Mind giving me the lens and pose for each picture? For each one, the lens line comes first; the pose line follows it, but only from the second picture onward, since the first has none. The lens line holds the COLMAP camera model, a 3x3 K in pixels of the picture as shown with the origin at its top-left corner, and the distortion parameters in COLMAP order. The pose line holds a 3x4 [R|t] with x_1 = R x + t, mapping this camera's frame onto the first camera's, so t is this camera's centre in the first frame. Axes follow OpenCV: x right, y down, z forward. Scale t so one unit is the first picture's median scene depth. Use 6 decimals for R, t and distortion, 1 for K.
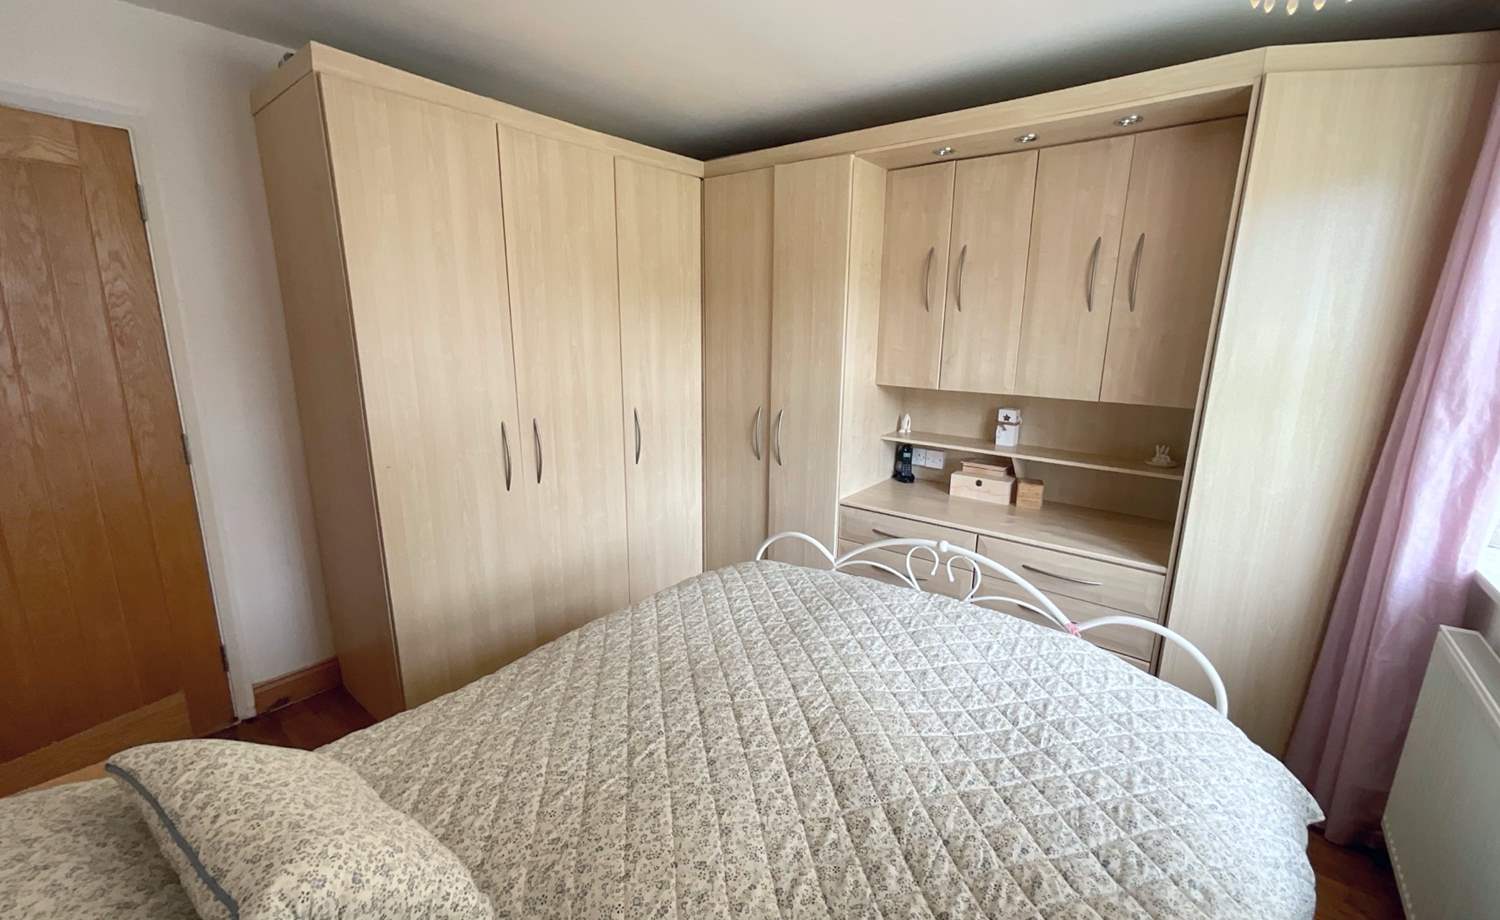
lens RADIAL K [[612.0, 0, 750.1], [0, 612.0, 457.5], [0, 0, 1]] dist [-0.004413, 0.004700]
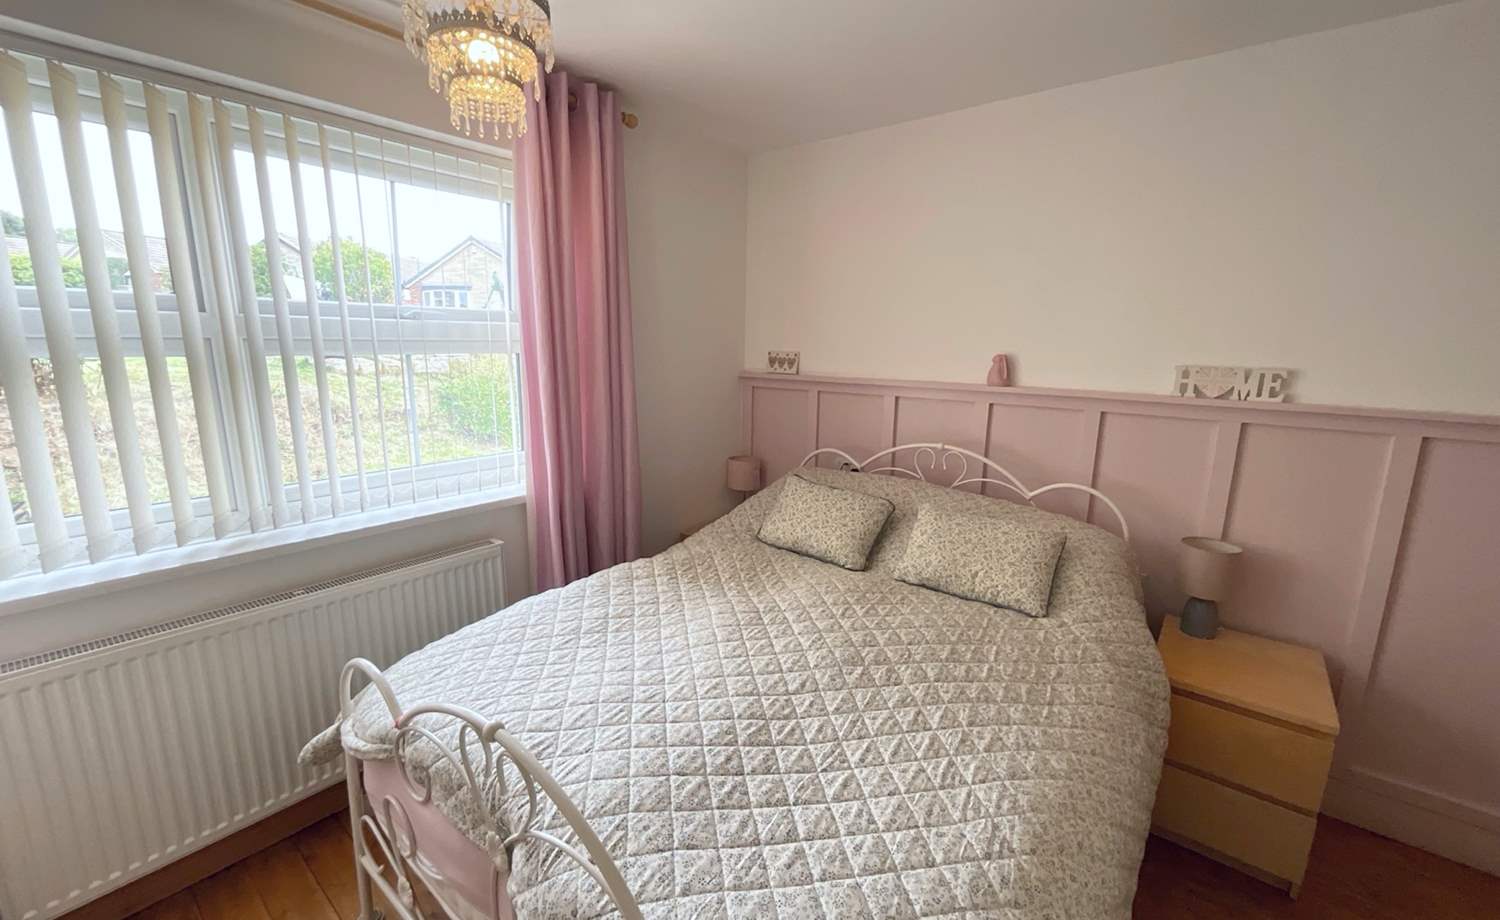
lens RADIAL K [[612.0, 0, 750.1], [0, 612.0, 457.5], [0, 0, 1]] dist [-0.004413, 0.004700]
pose [[-0.999228, -0.038776, -0.006277, 0.073950], [-0.038036, 0.915241, 0.401107, -0.233714], [-0.009808, 0.401036, -0.916010, 1.058656]]
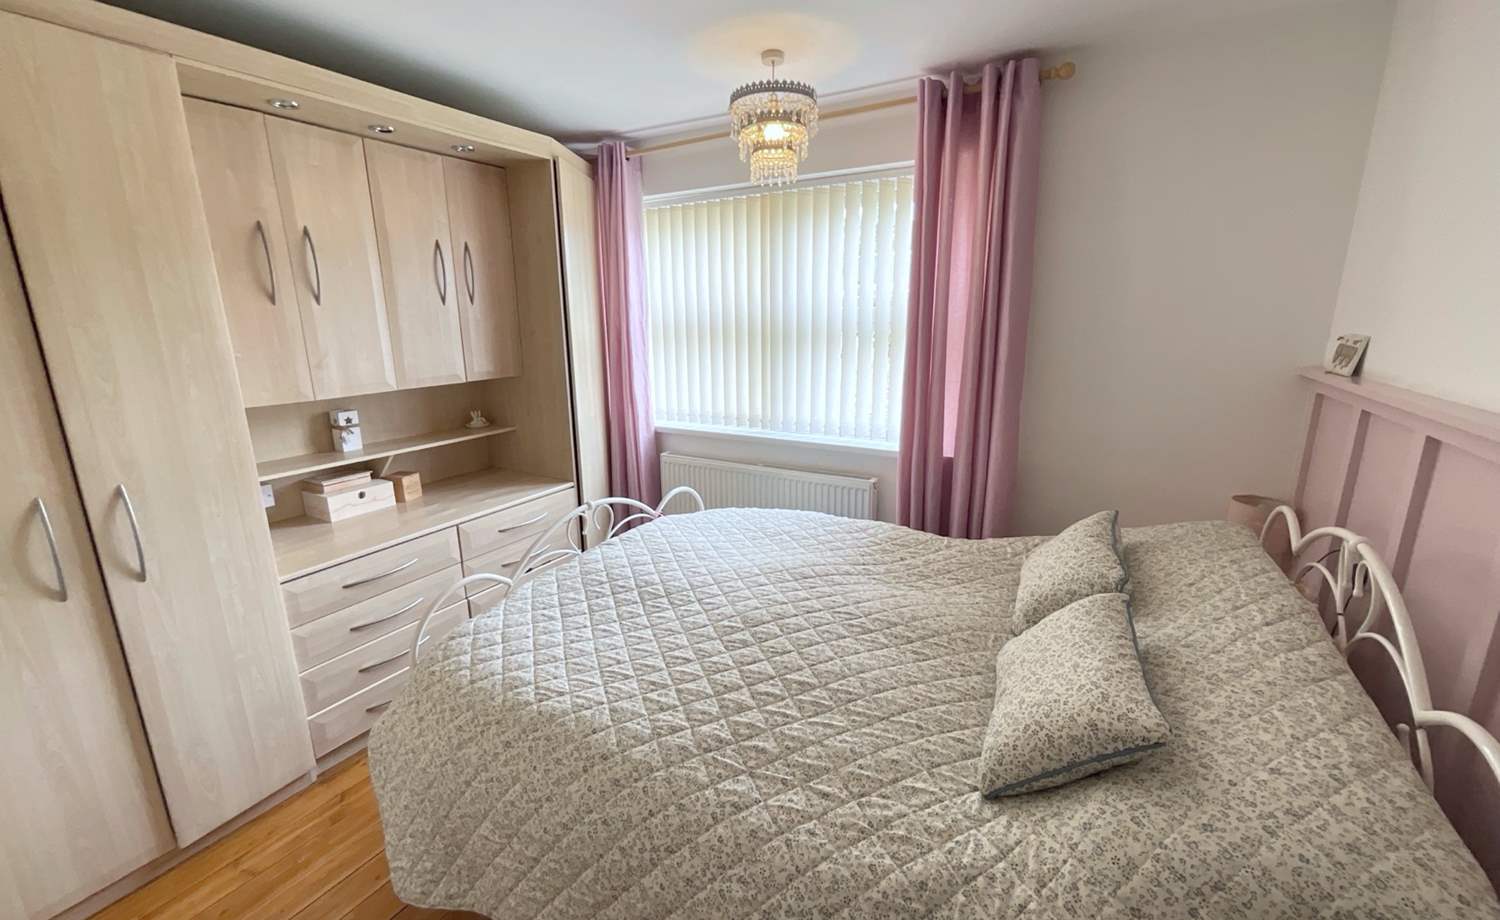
lens RADIAL K [[612.0, 0, 750.1], [0, 612.0, 457.5], [0, 0, 1]] dist [-0.004413, 0.004700]
pose [[-0.136600, -0.245979, 0.959601, -0.639453], [0.221473, 0.936579, 0.271605, -0.147593], [-0.965552, 0.249627, -0.073459, 0.575284]]
